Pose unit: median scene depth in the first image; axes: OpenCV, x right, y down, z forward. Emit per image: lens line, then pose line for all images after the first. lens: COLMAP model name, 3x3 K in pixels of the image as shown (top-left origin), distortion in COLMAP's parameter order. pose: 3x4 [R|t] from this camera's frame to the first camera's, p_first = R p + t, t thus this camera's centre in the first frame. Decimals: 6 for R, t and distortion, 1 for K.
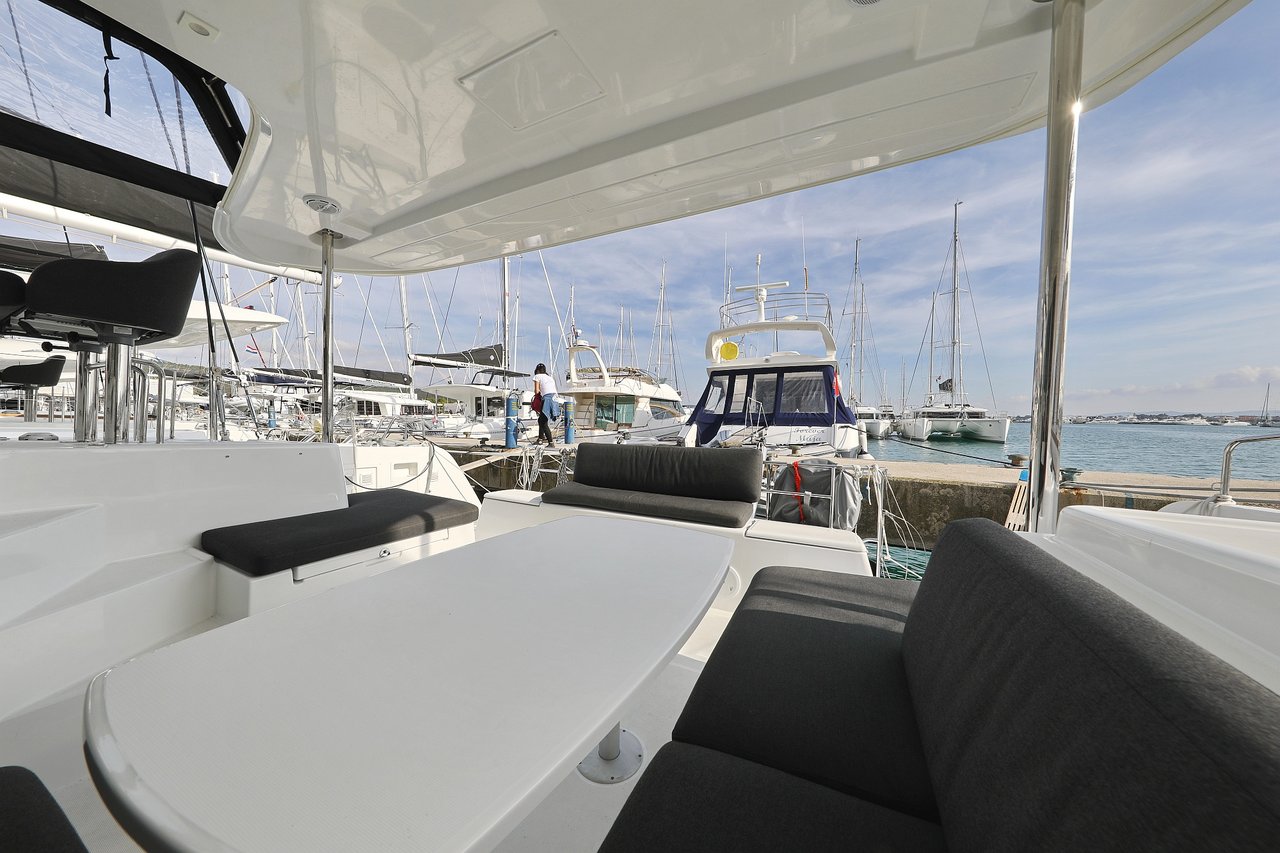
lens RADIAL K [[417.4, 0, 640.0], [0, 417.4, 426.5], [0, 0, 1]] dist [-0.000118, -0.000011]
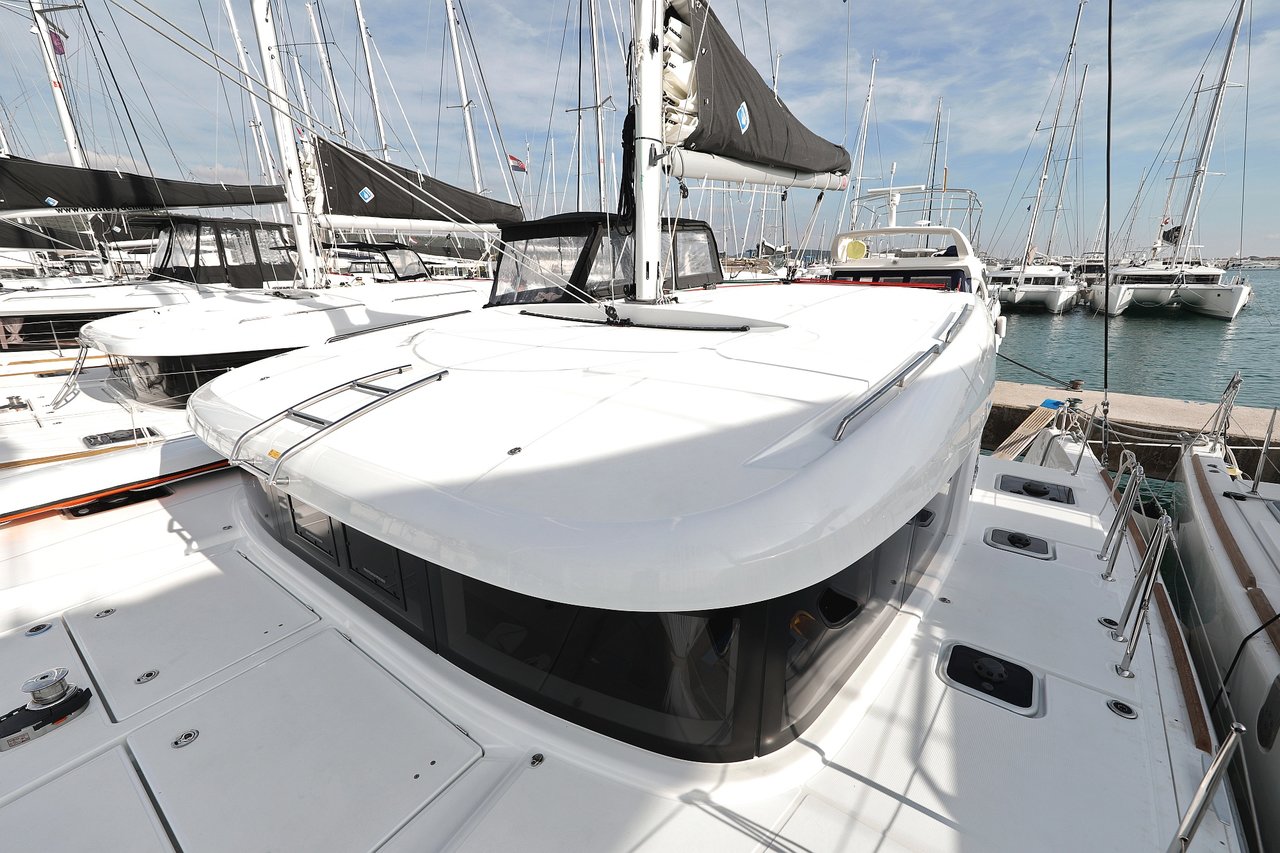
lens RADIAL K [[543.2, 0, 640.0], [0, 543.2, 426.5], [0, 0, 1]] dist [0.000172, 0.000171]
pose [[0.987660, 0.021914, -0.155070, -0.029787], [0.019304, 0.965577, 0.259402, -0.044503], [0.155416, -0.259194, 0.953239, -0.147444]]
